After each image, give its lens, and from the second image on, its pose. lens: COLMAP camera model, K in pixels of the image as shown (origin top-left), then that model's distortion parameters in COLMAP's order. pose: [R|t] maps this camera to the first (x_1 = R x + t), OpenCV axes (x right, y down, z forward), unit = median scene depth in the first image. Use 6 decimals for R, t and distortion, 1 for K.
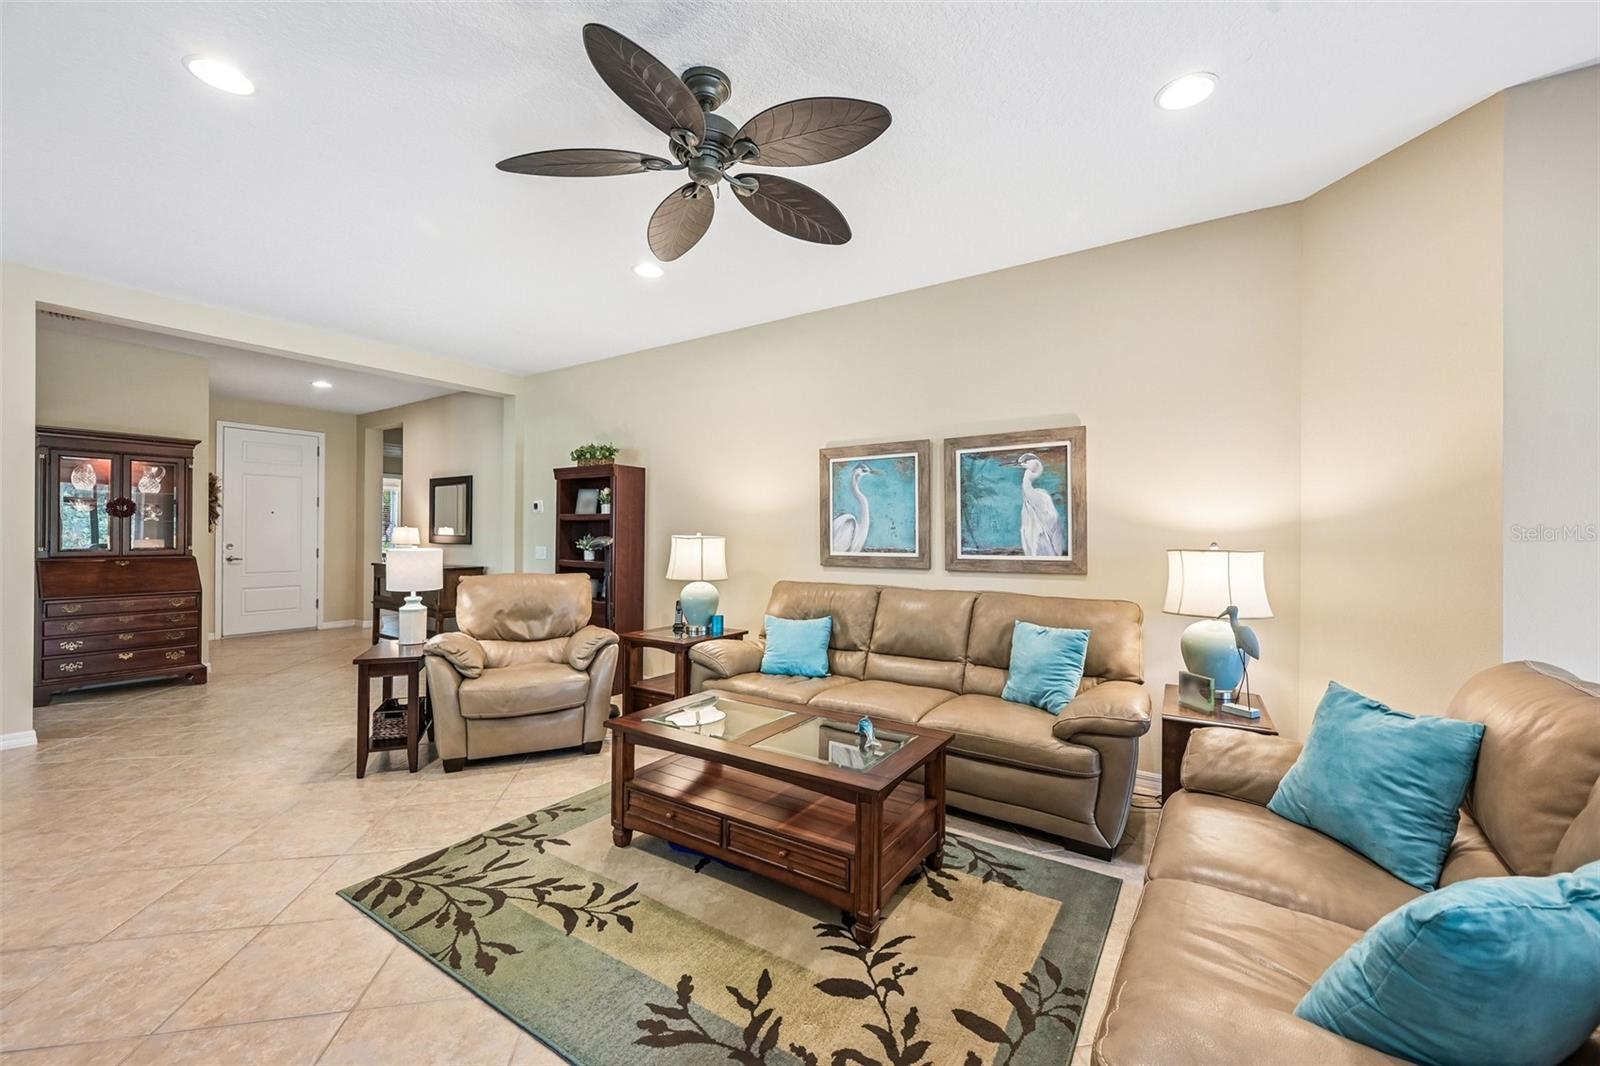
lens RADIAL K [[631.8, 0, 801.7], [0, 631.8, 533.9], [0, 0, 1]] dist [-0.001808, -0.000593]
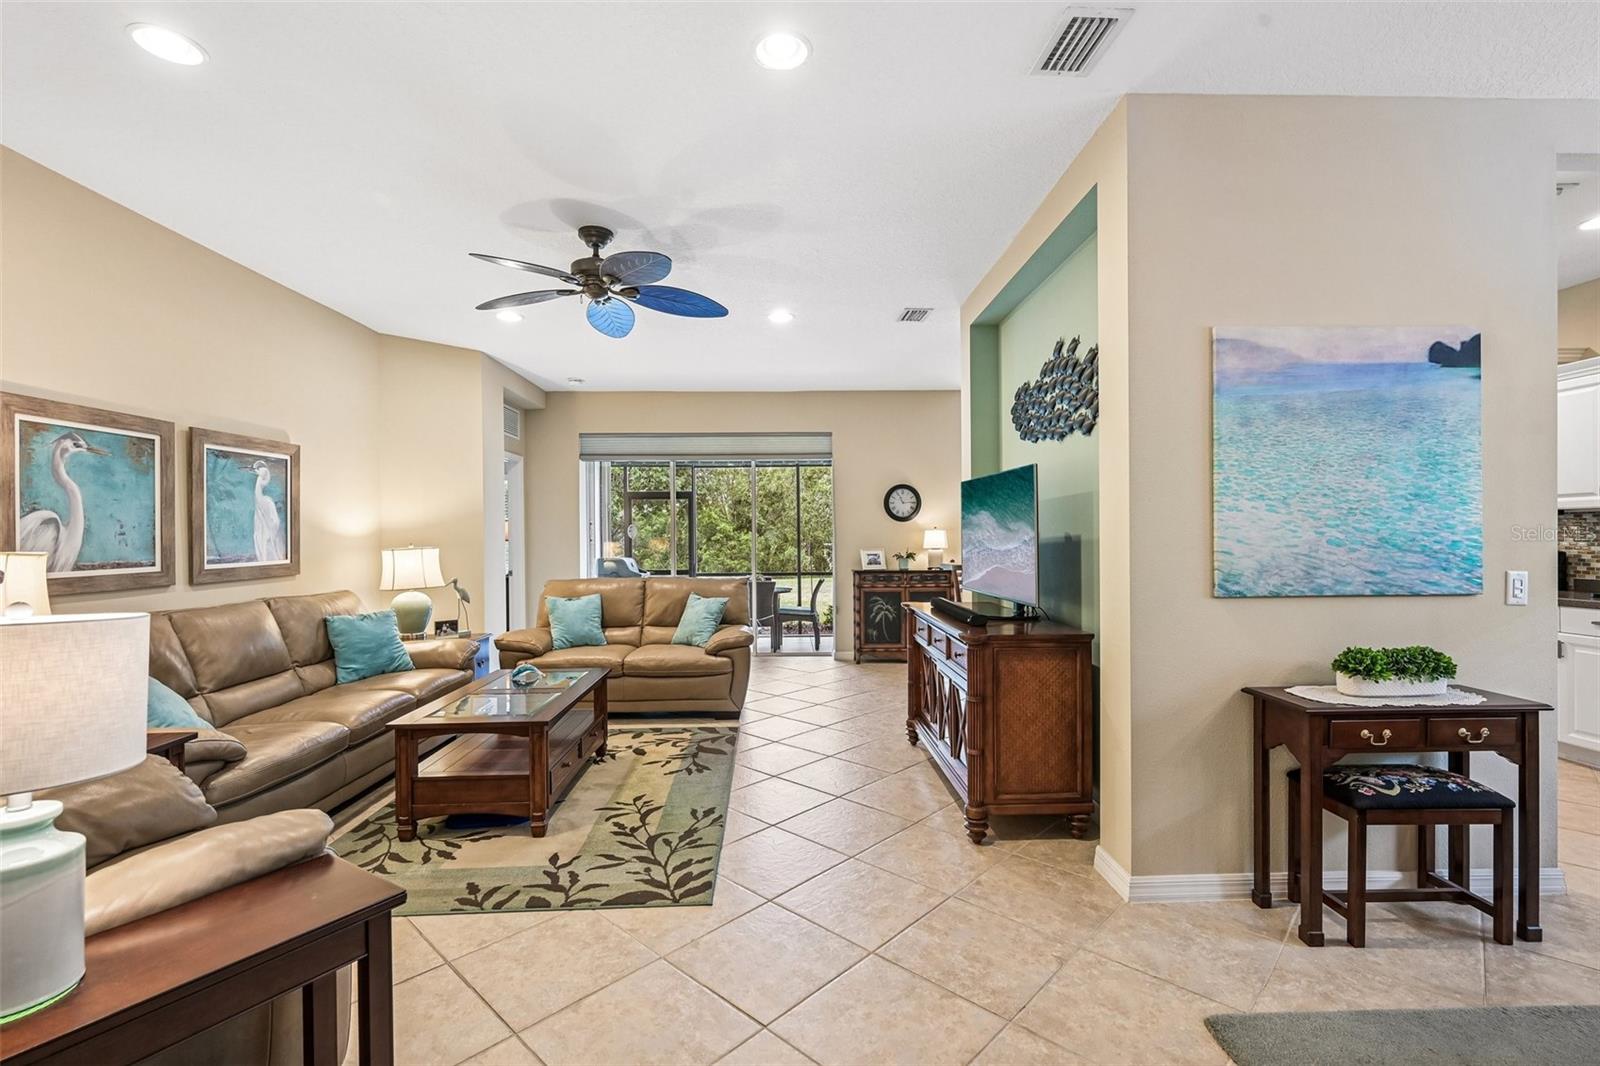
lens RADIAL K [[706.4, 0, 805.1], [0, 706.4, 539.3], [0, 0, 1]] dist [-0.004909, 0.000855]
pose [[-0.586651, -0.005390, 0.809822, -1.106325], [0.004679, 0.999939, 0.010045, -0.008337], [-0.809826, 0.009682, -0.586590, 0.983230]]
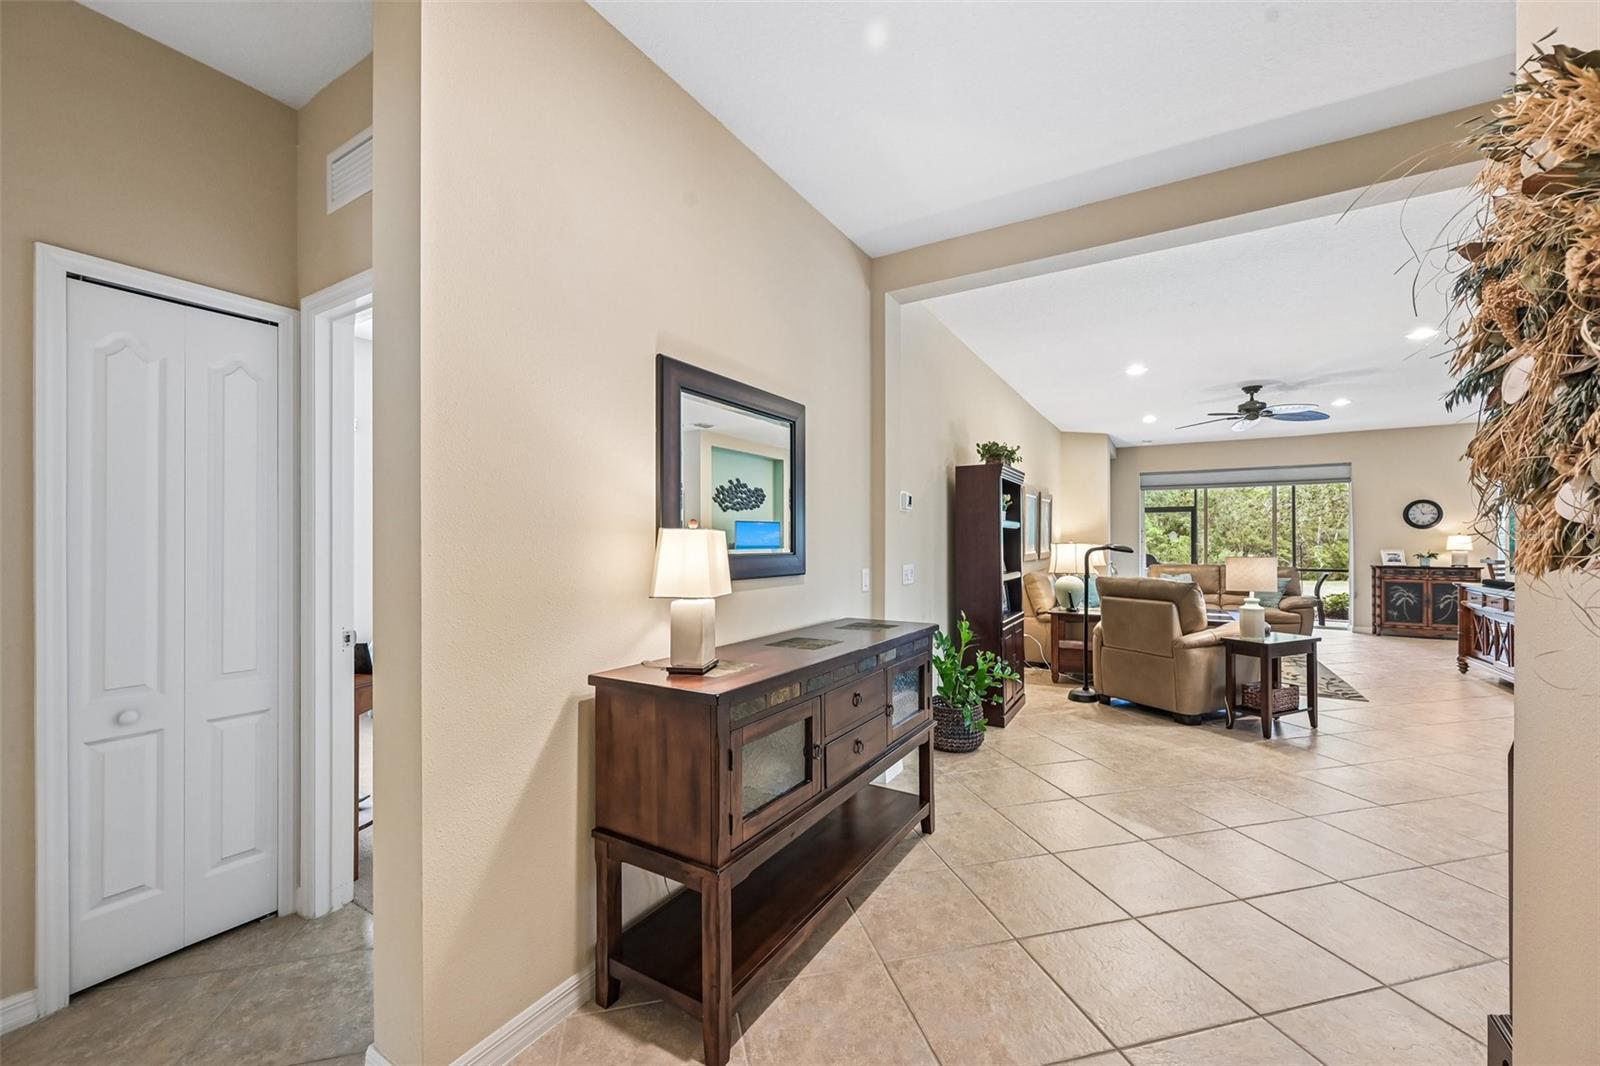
lens RADIAL K [[631.8, 0, 803.7], [0, 631.8, 538.0], [0, 0, 1]] dist [-0.001808, -0.000593]
pose [[-0.056292, -0.002415, 0.998411, -1.852351], [0.002156, 0.999994, 0.002540, -0.014770], [-0.998412, 0.002295, -0.056287, 2.024768]]
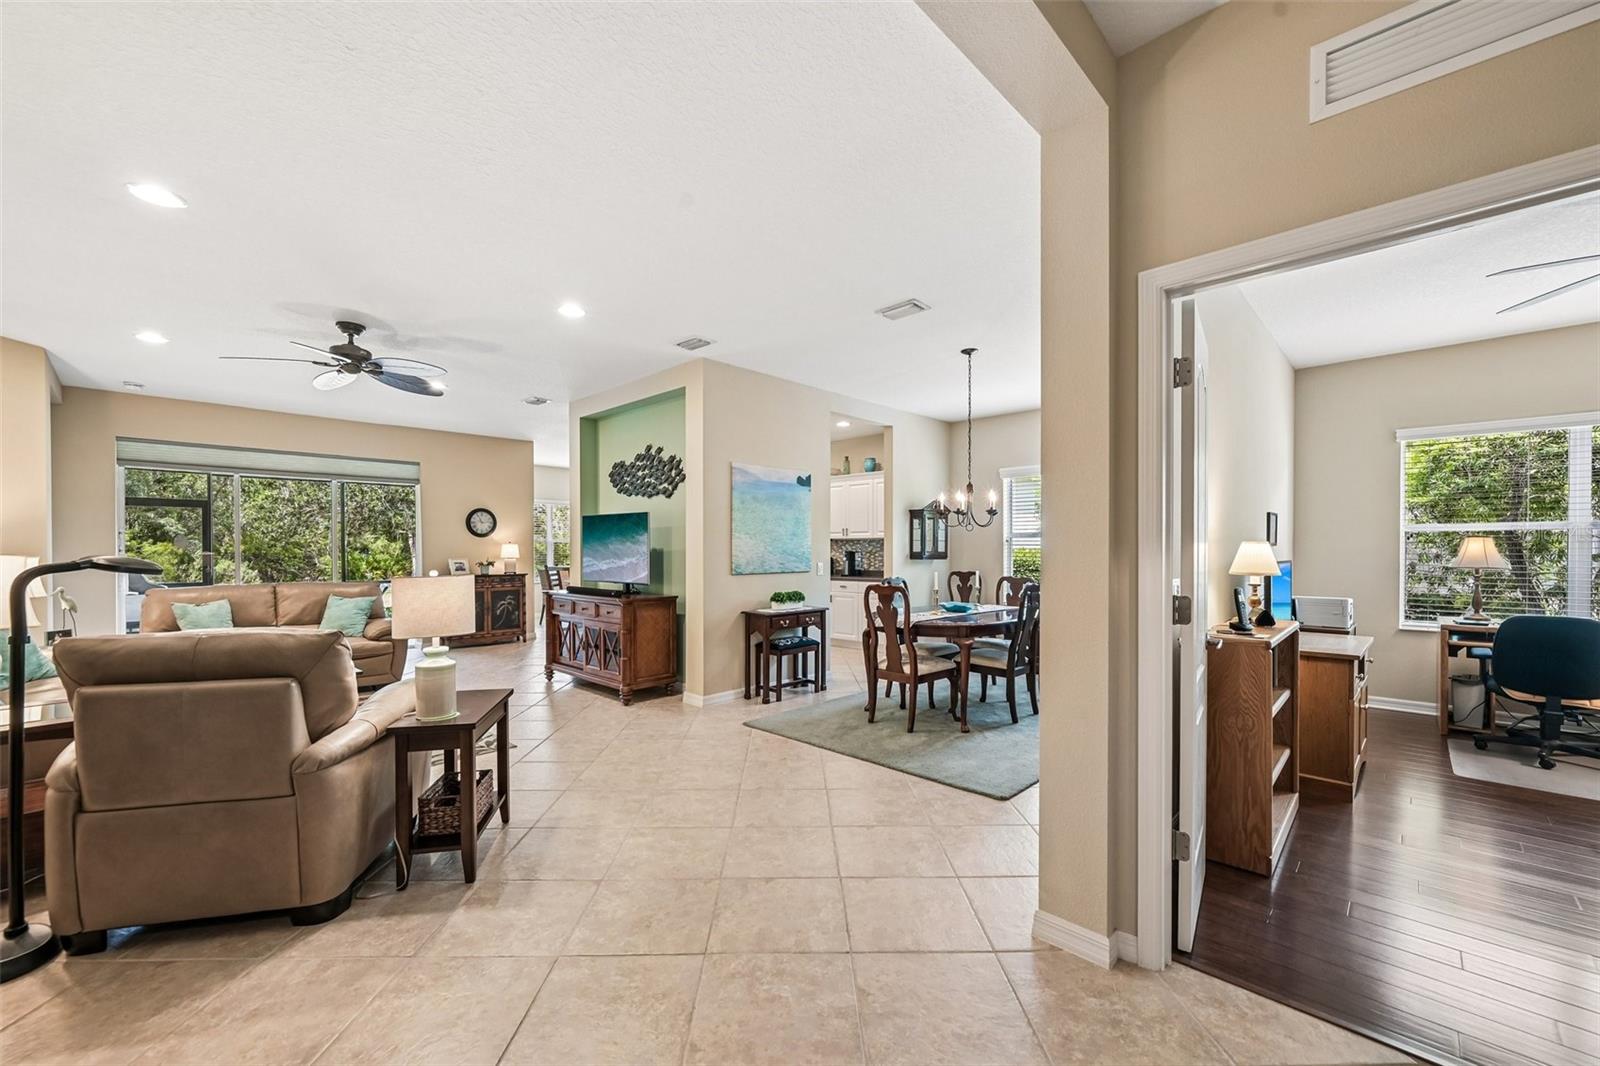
lens RADIAL K [[631.8, 0, 800.7], [0, 631.8, 557.9], [0, 0, 1]] dist [-0.001808, -0.000593]
pose [[-0.985426, -0.009366, 0.169845, -1.196171], [-0.006541, 0.999831, 0.017184, -0.008854], [-0.169977, 0.015822, -0.985321, 1.714026]]
